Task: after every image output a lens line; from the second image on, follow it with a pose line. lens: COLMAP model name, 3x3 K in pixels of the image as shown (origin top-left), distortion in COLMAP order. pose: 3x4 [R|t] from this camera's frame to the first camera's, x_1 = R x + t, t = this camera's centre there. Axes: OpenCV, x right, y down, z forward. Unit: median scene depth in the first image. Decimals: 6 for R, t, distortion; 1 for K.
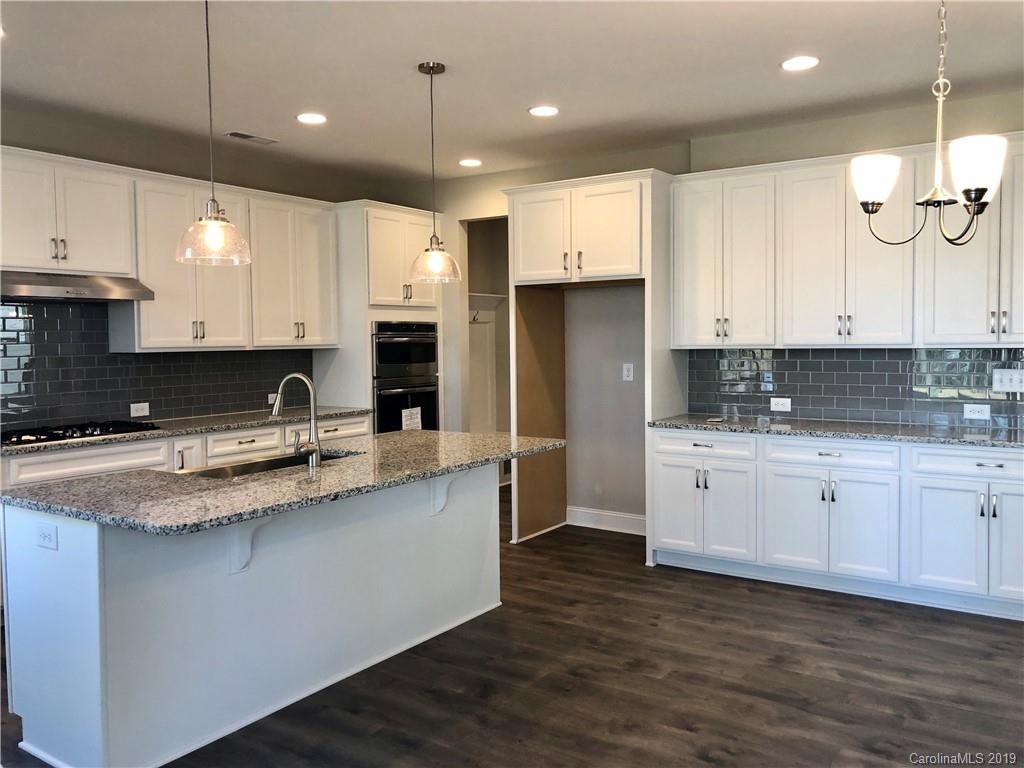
lens RADIAL K [[854.5, 0, 513.0], [0, 854.5, 380.3], [0, 0, 1]] dist [0.017643, -0.011389]
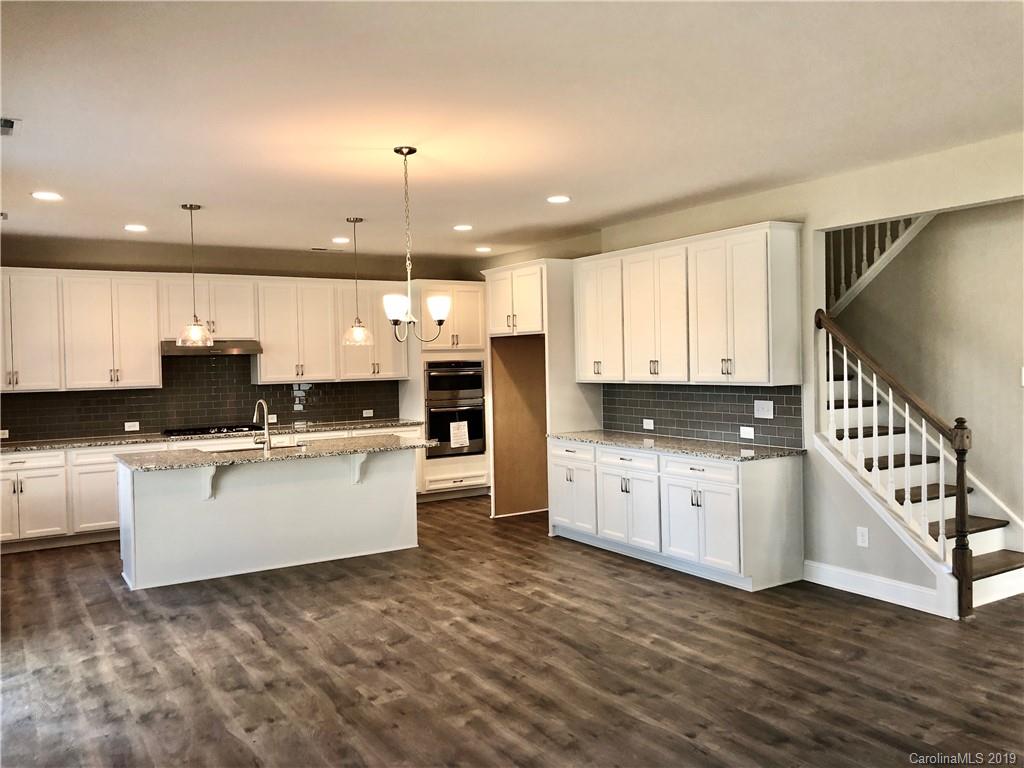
lens RADIAL K [[854.5, 0, 510.7], [0, 854.5, 378.5], [0, 0, 1]] dist [0.017643, -0.011389]
pose [[0.915684, 0.001073, -0.401897, 0.842318], [-0.009099, 0.999795, -0.018064, -0.022347], [0.401796, 0.020198, 0.915507, -0.412083]]
